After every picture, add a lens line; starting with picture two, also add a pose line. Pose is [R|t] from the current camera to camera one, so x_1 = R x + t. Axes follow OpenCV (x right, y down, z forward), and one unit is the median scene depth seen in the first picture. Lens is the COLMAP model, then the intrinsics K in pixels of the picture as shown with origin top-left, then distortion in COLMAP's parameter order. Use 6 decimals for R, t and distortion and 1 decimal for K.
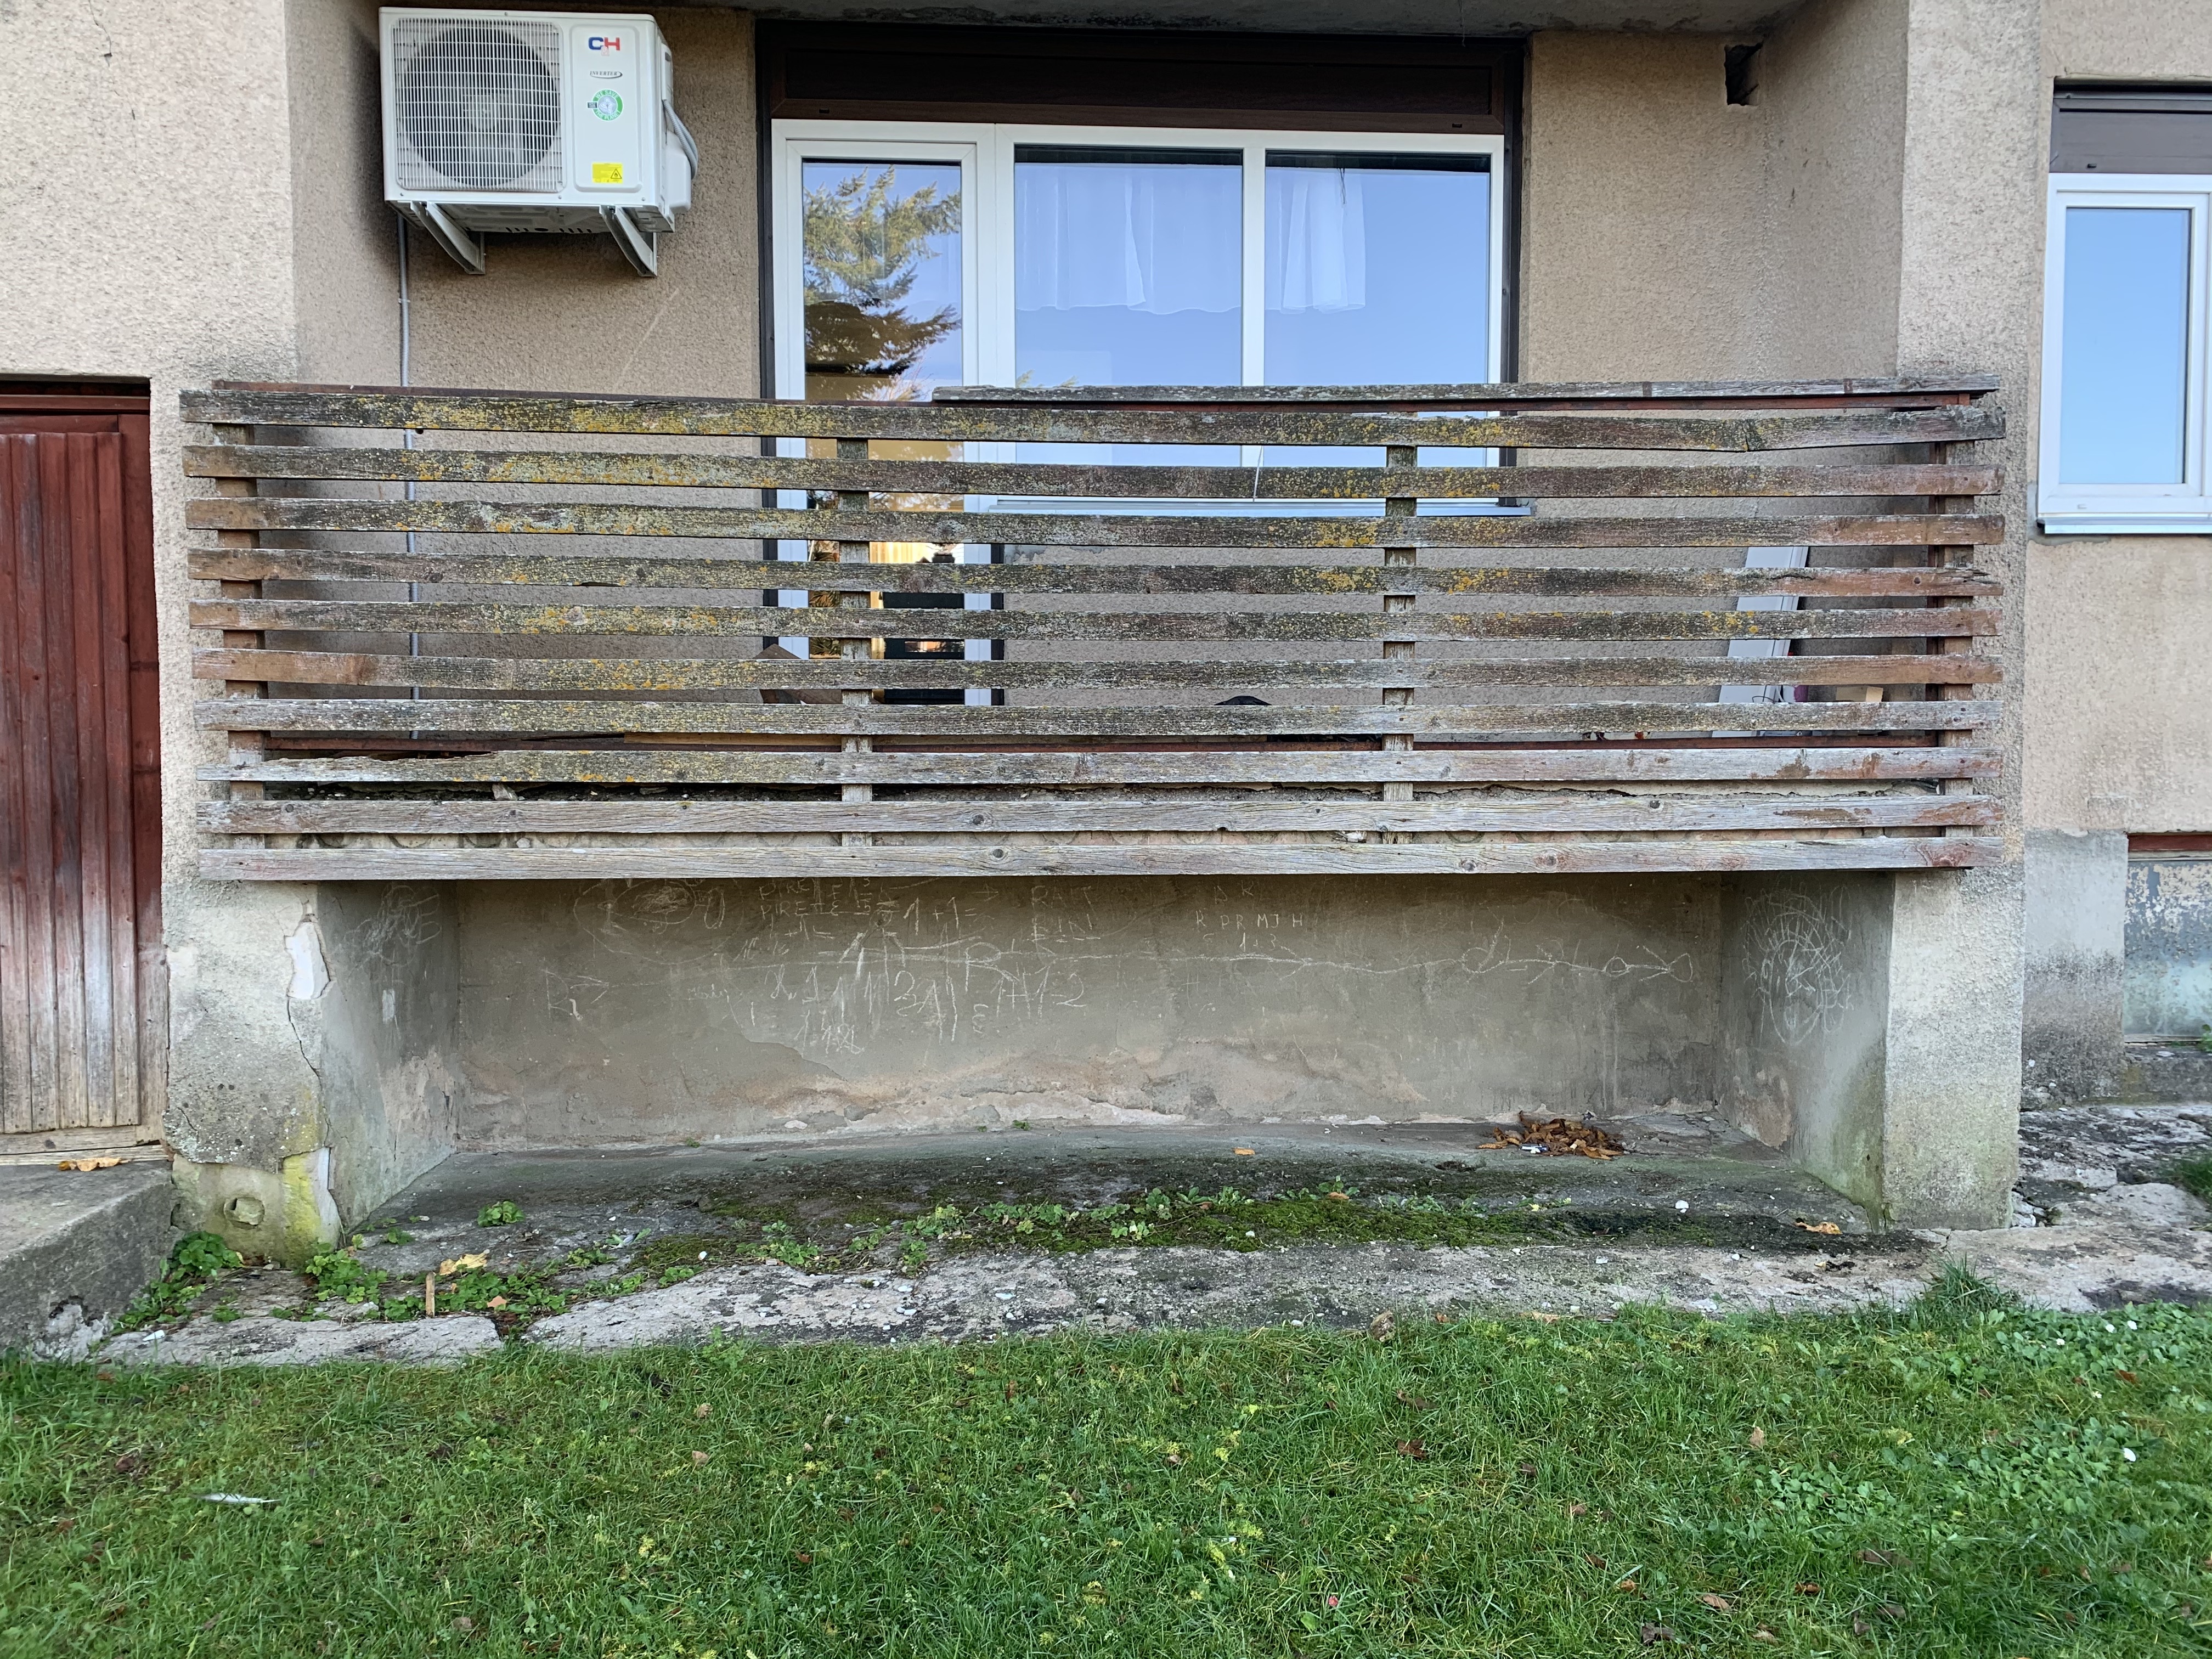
lens RADIAL K [[1687.5, 0, 1102.1], [0, 1687.5, 771.1], [0, 0, 1]] dist [-0.001758, -0.007266]
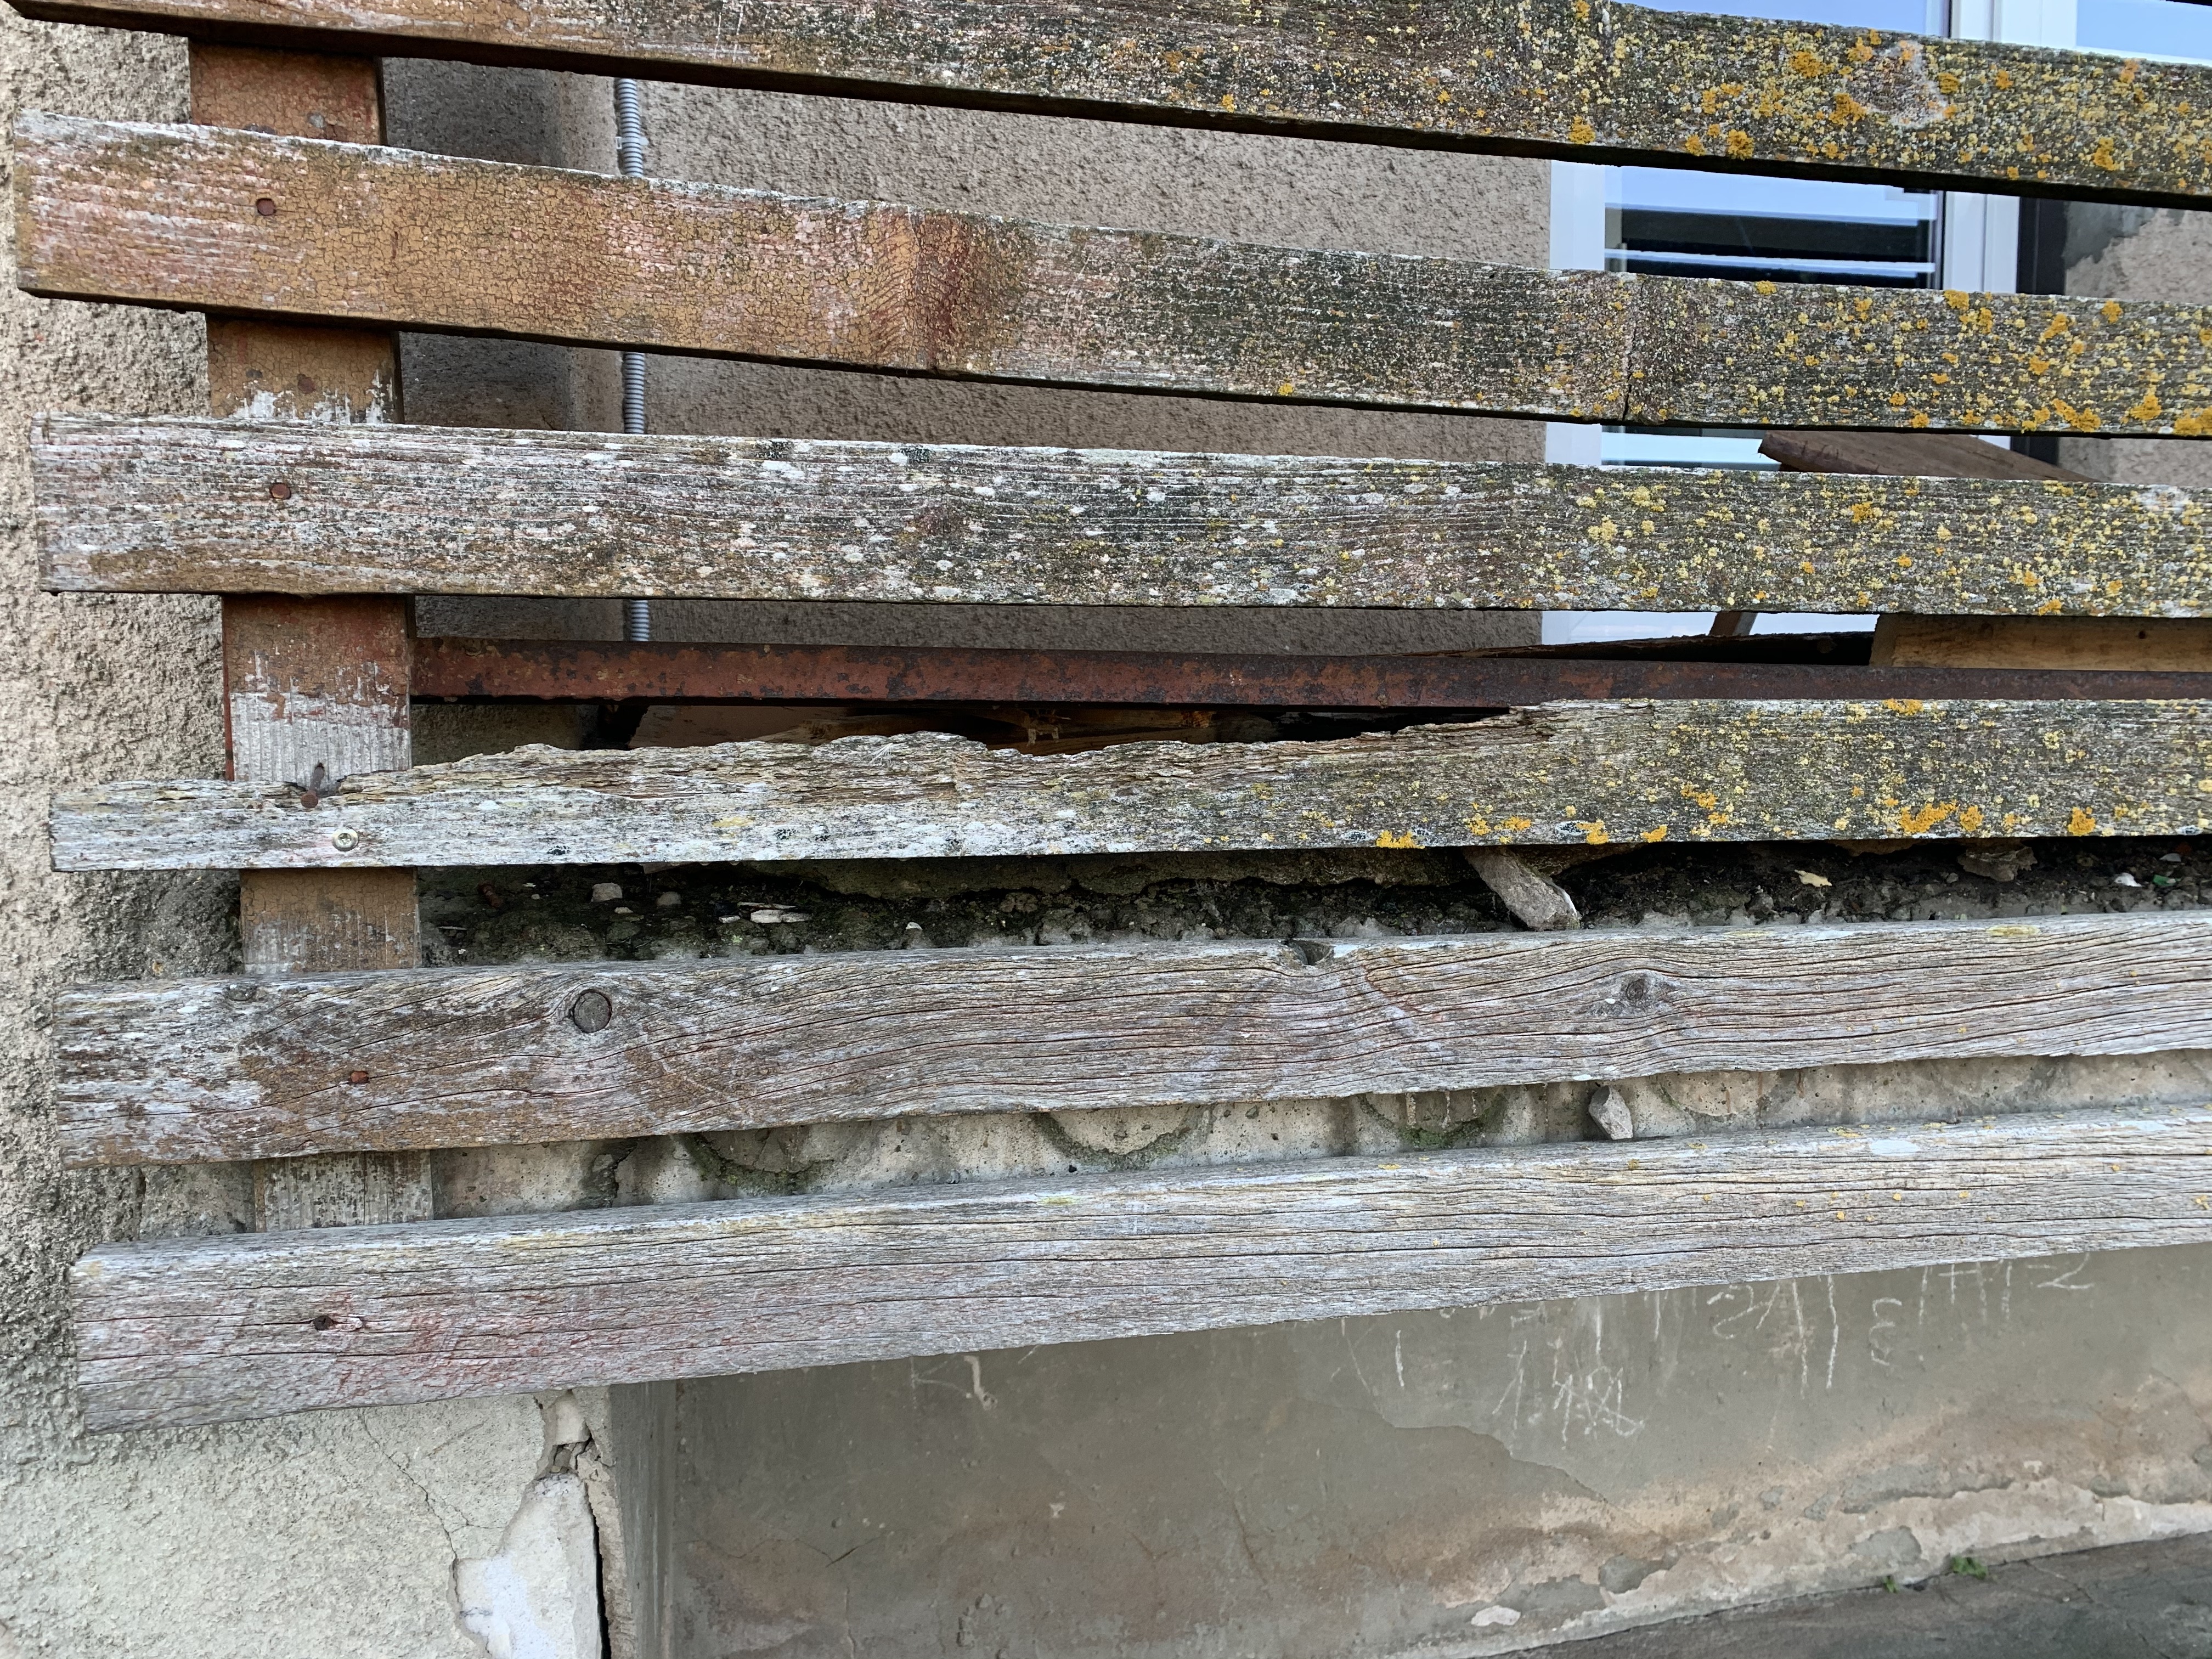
lens RADIAL K [[1712.5, 0, 1105.6], [0, 1712.5, 800.3], [0, 0, 1]] dist [0.087712, -0.113122]
pose [[0.987926, -0.013682, 0.154319, -0.447136], [0.009181, 0.999512, 0.029843, -0.006529], [-0.154652, -0.028066, 0.987570, 0.787128]]
